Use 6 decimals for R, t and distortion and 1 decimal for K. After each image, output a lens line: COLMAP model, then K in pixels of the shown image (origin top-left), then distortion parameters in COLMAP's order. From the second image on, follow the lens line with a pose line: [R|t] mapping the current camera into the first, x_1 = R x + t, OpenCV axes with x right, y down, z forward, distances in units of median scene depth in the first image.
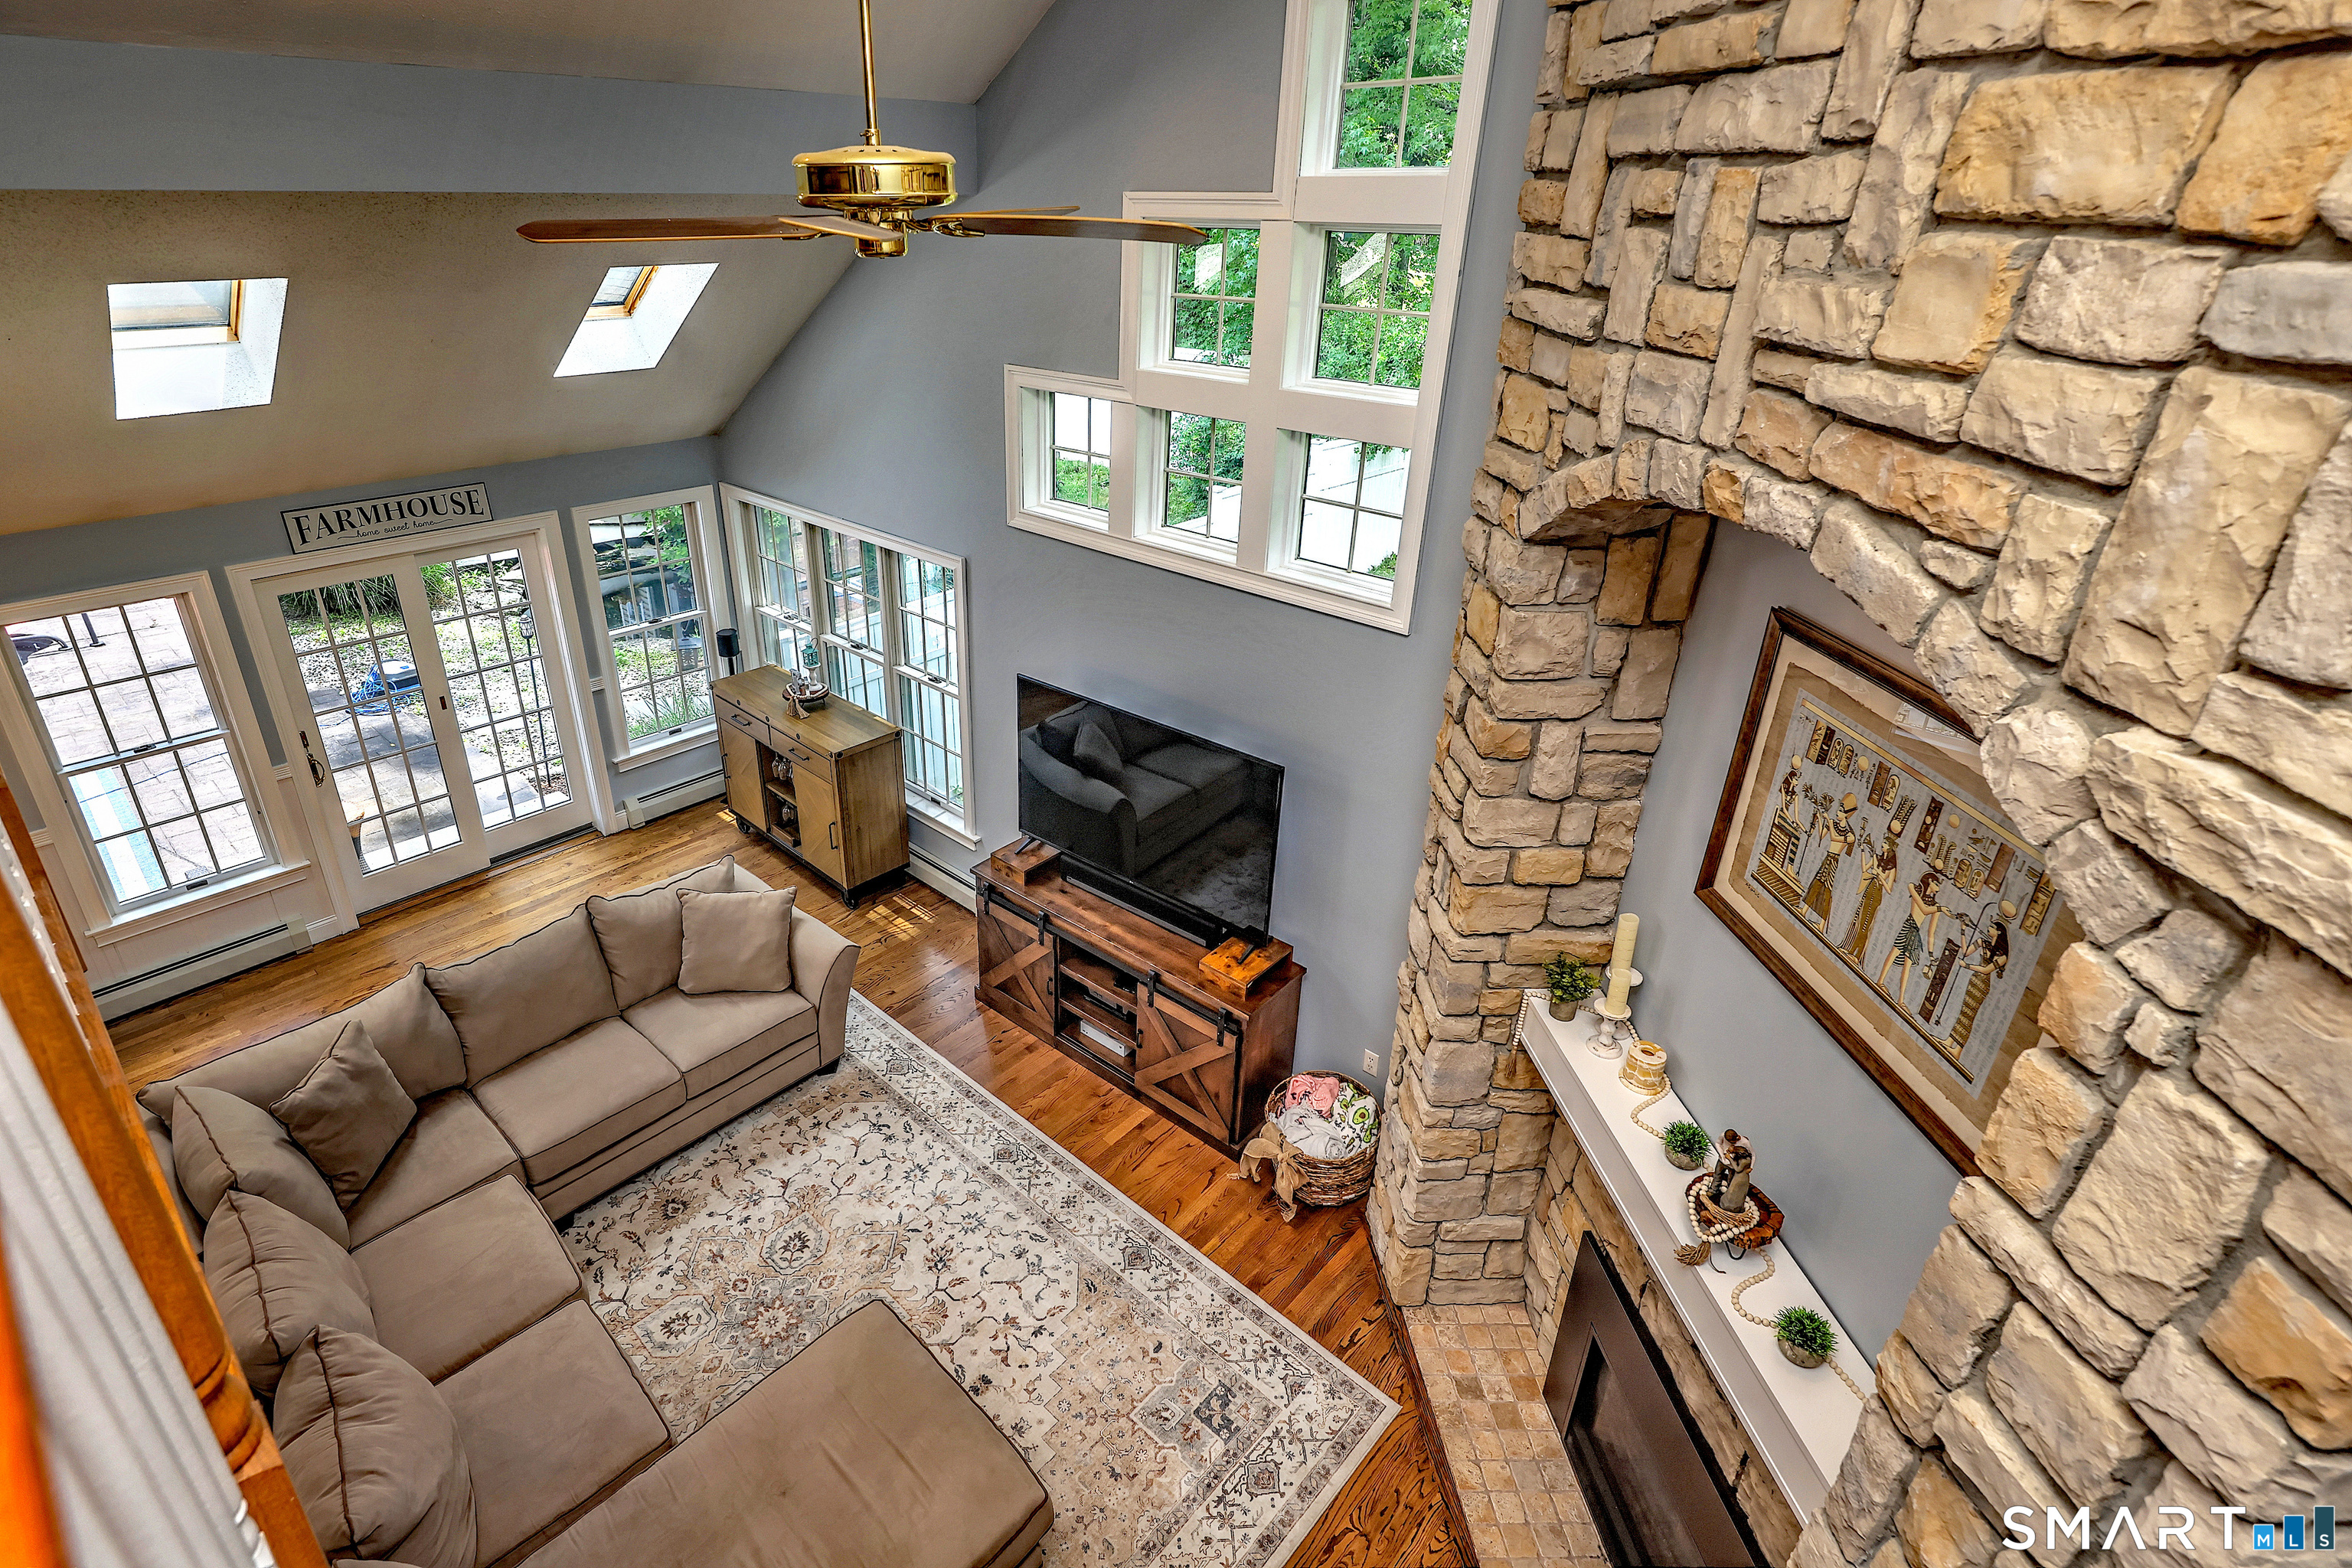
lens RADIAL K [[1094.0, 0, 1162.7], [0, 1094.0, 771.3], [0, 0, 1]] dist [-0.000234, -0.005289]
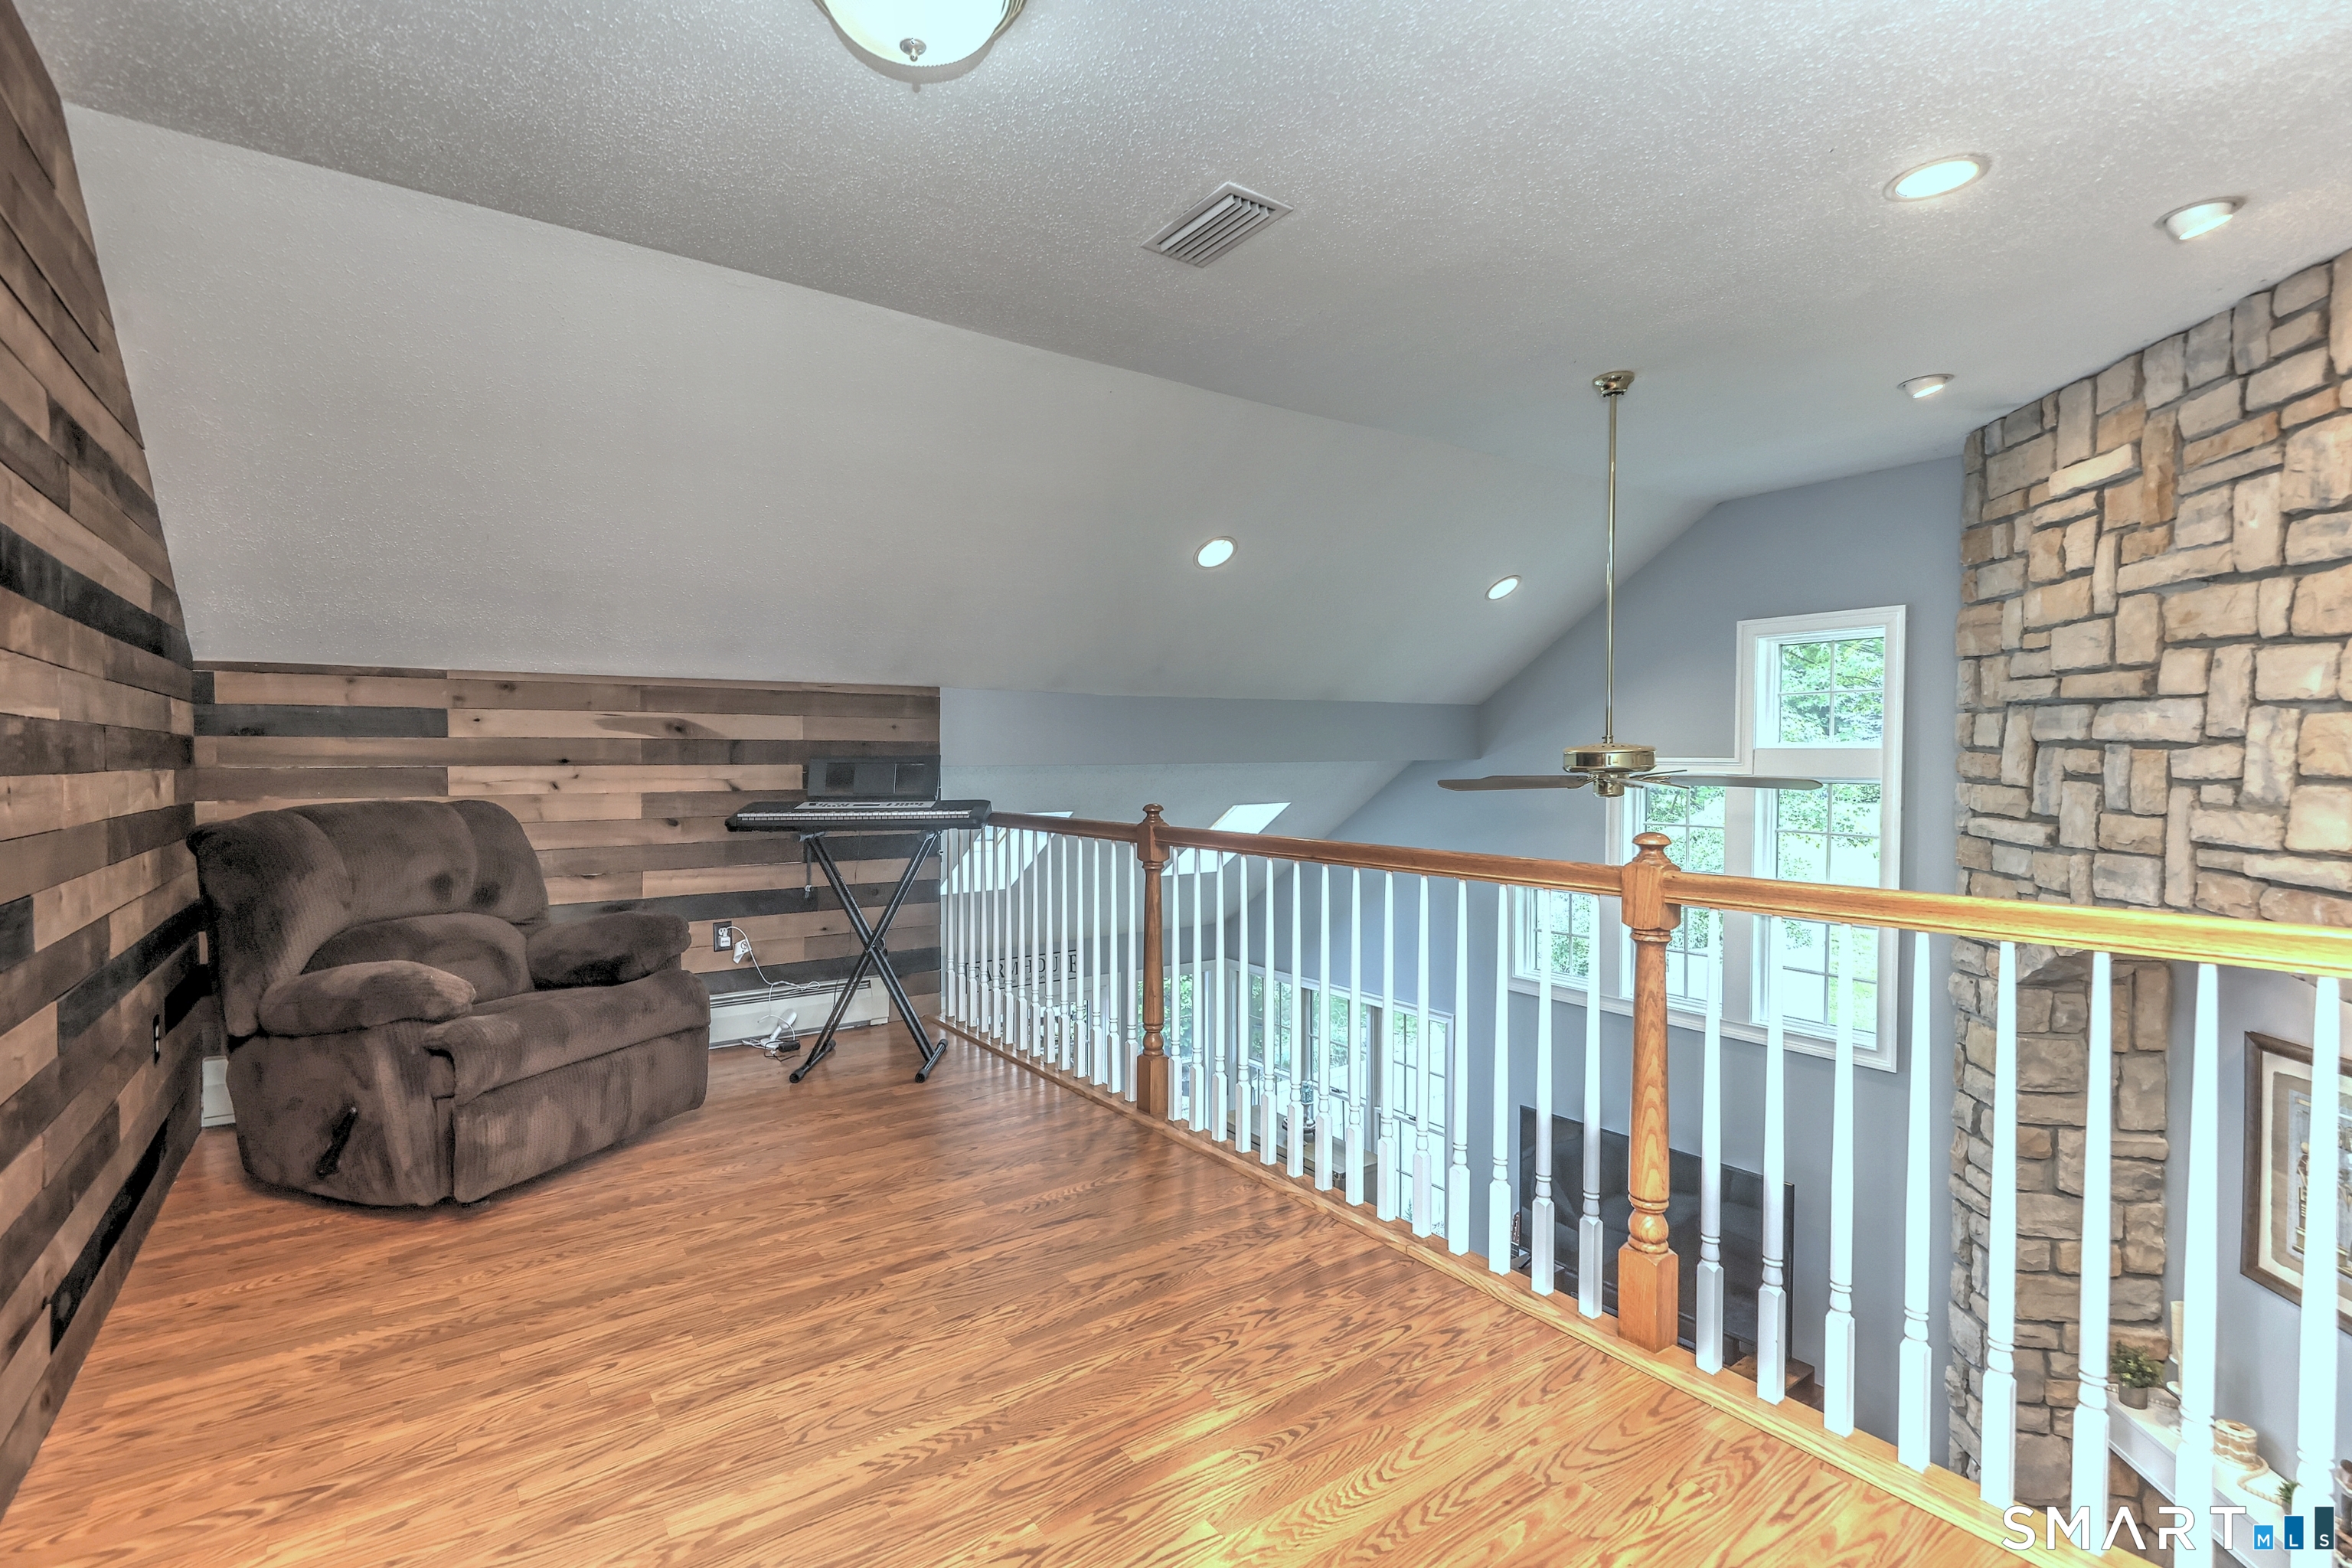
lens RADIAL K [[1094.0, 0, 1188.5], [0, 1094.0, 773.2], [0, 0, 1]] dist [-0.000234, -0.005289]
pose [[0.978651, -0.001827, -0.205521, -0.436426], [-0.090169, 0.894773, -0.437323, 0.264213], [0.184693, 0.446518, 0.875506, -0.553748]]
